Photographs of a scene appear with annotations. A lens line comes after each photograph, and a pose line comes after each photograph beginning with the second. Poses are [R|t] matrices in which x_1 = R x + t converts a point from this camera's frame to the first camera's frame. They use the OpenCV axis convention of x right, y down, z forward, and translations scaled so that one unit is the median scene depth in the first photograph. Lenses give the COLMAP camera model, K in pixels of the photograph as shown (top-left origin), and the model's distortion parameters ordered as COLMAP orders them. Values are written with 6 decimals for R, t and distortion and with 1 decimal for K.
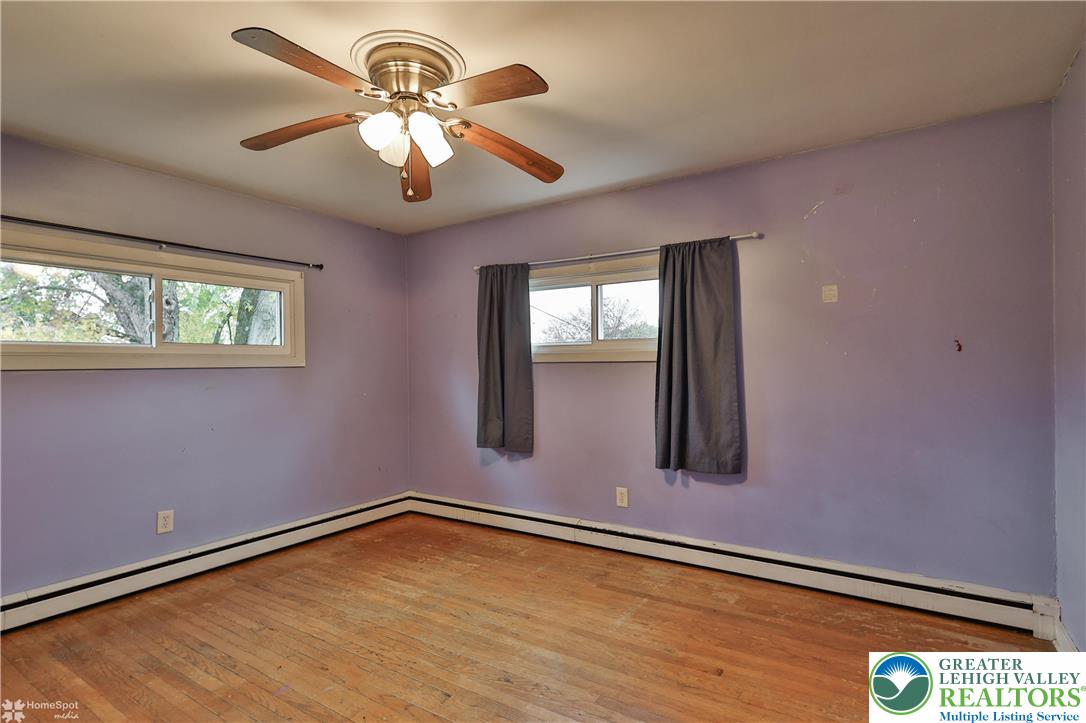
lens RADIAL K [[552.4, 0, 553.2], [0, 552.4, 354.6], [0, 0, 1]] dist [-0.000668, 0.000743]
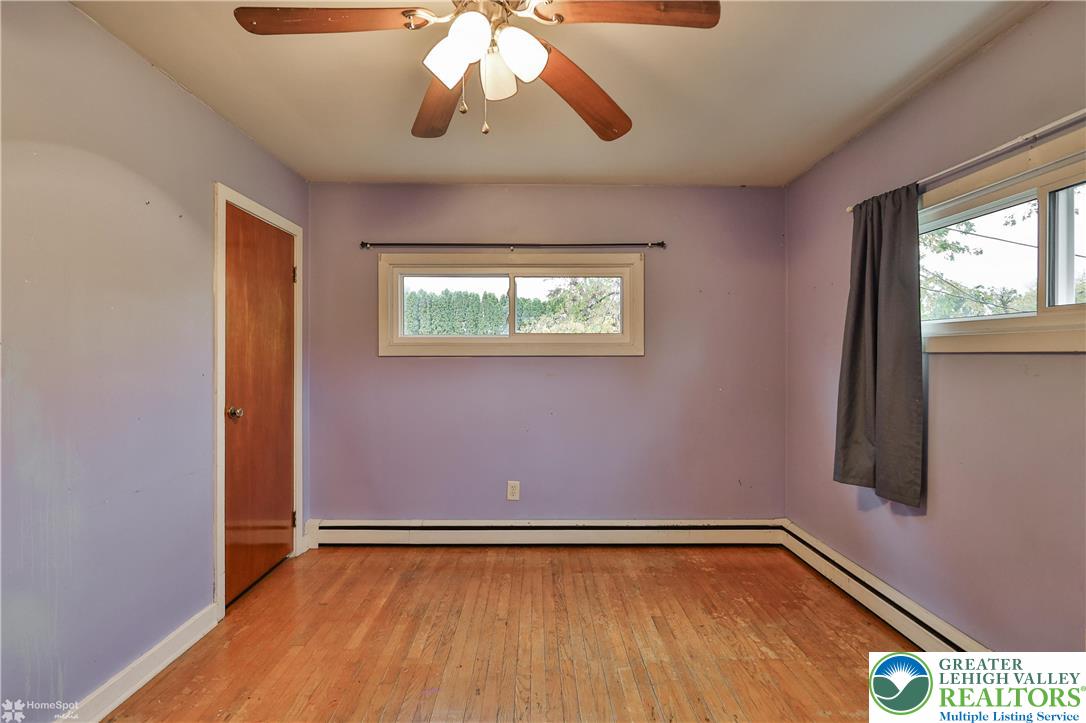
lens RADIAL K [[552.4, 0, 553.2], [0, 552.4, 354.6], [0, 0, 1]] dist [-0.000668, 0.000743]
pose [[0.548603, 0.008663, -0.836038, 0.282510], [0.009118, 0.999825, 0.016344, 0.004141], [0.836033, -0.016589, 0.548428, 0.435343]]
